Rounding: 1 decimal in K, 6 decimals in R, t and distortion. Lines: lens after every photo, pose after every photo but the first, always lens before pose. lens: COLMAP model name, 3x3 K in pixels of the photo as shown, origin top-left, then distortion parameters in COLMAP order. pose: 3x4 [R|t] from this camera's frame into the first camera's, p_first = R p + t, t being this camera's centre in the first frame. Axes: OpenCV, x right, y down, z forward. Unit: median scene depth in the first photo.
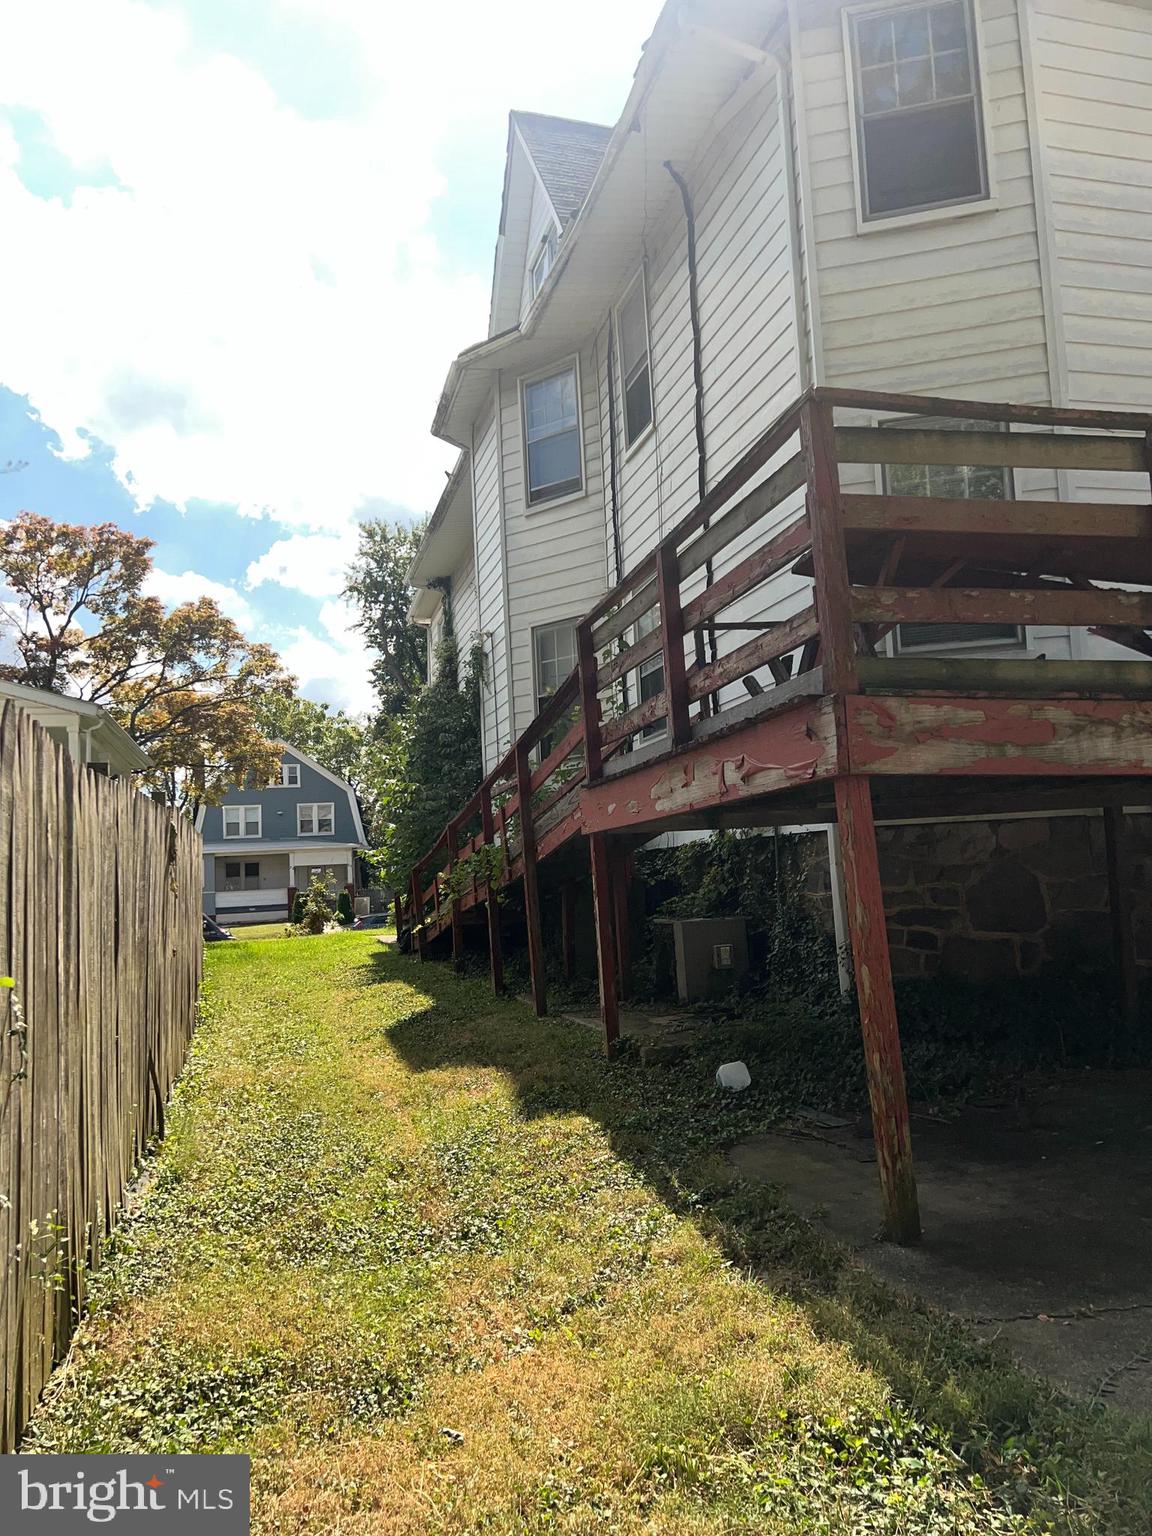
lens RADIAL K [[1138.3, 0, 558.0], [0, 1138.3, 781.1], [0, 0, 1]] dist [0.097527, -0.166475]
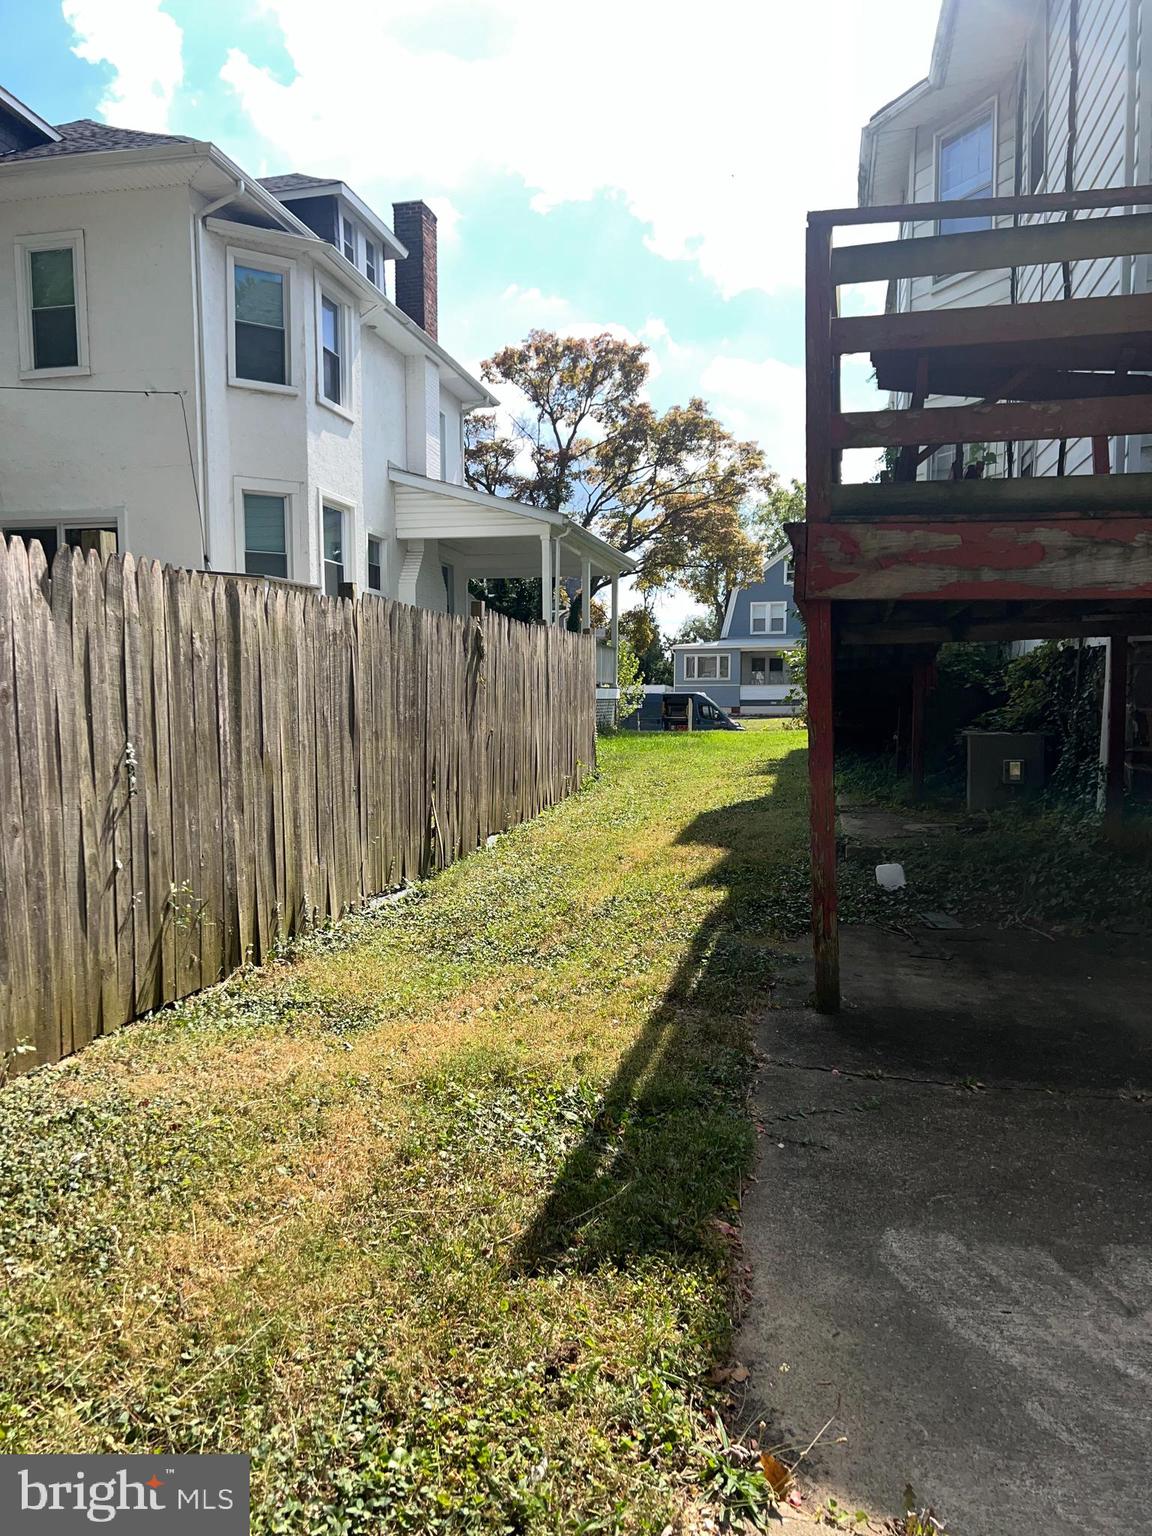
lens RADIAL K [[1139.8, 0, 568.5], [0, 1139.8, 793.4], [0, 0, 1]] dist [0.094055, -0.129602]
pose [[0.887480, 0.084473, -0.453038, 0.281137], [0.001915, 0.982372, 0.186925, -0.014472], [0.460842, -0.166760, 0.871674, -0.041583]]
